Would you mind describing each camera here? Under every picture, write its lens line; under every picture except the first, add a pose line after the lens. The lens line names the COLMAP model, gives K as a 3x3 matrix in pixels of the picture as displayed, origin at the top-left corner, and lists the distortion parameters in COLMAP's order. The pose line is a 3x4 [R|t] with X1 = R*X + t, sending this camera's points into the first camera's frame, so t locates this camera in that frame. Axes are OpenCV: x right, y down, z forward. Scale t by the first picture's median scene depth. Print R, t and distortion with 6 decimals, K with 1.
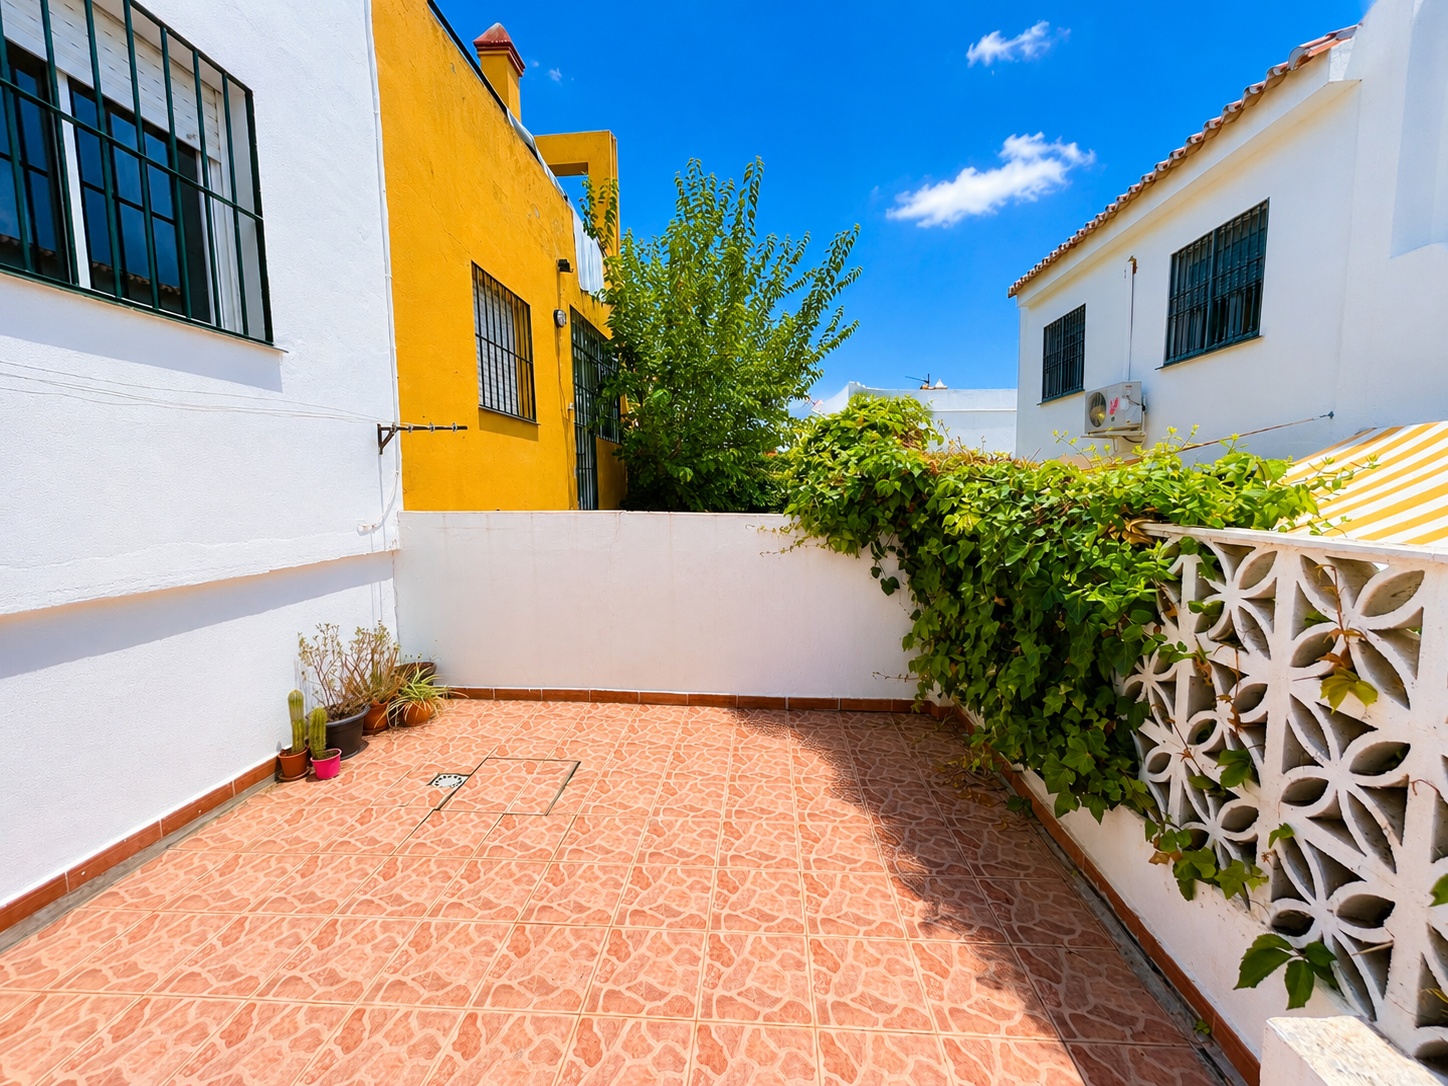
lens RADIAL K [[590.5, 0, 726.1], [0, 590.5, 541.4], [0, 0, 1]] dist [-0.000878, 0.000872]
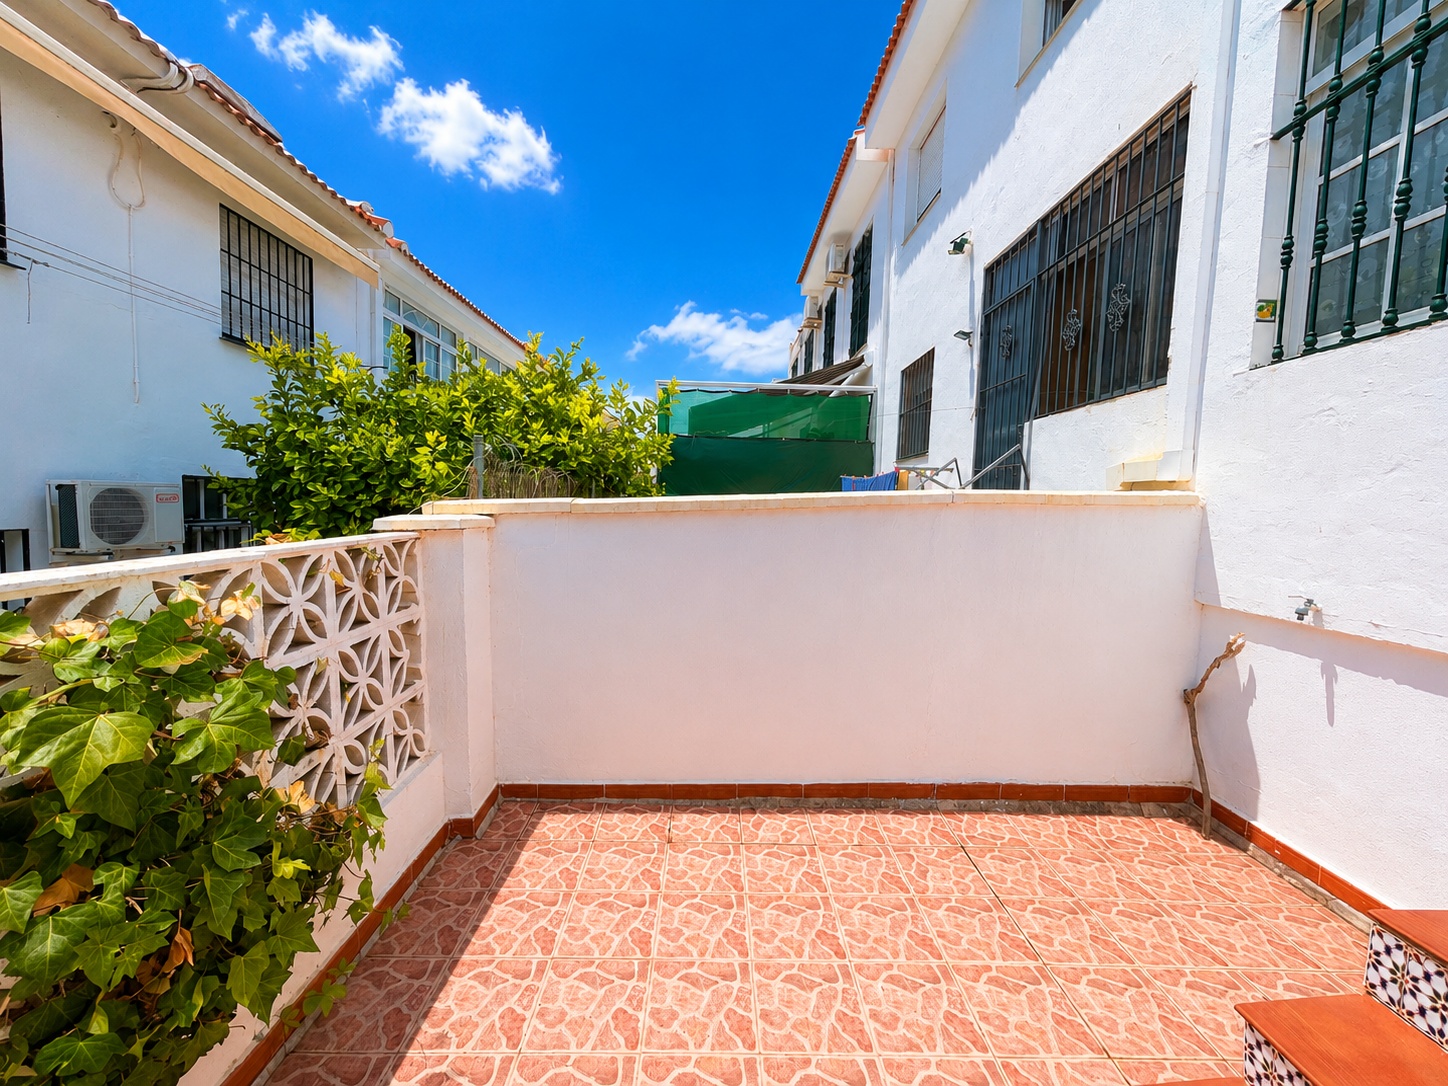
lens RADIAL K [[590.5, 0, 726.1], [0, 590.5, 541.4], [0, 0, 1]] dist [-0.000878, 0.000872]
pose [[-0.996325, -0.015826, -0.084174, 0.162390], [-0.029640, 0.985767, 0.165486, -0.265517], [0.080357, 0.167373, -0.982613, 2.454235]]
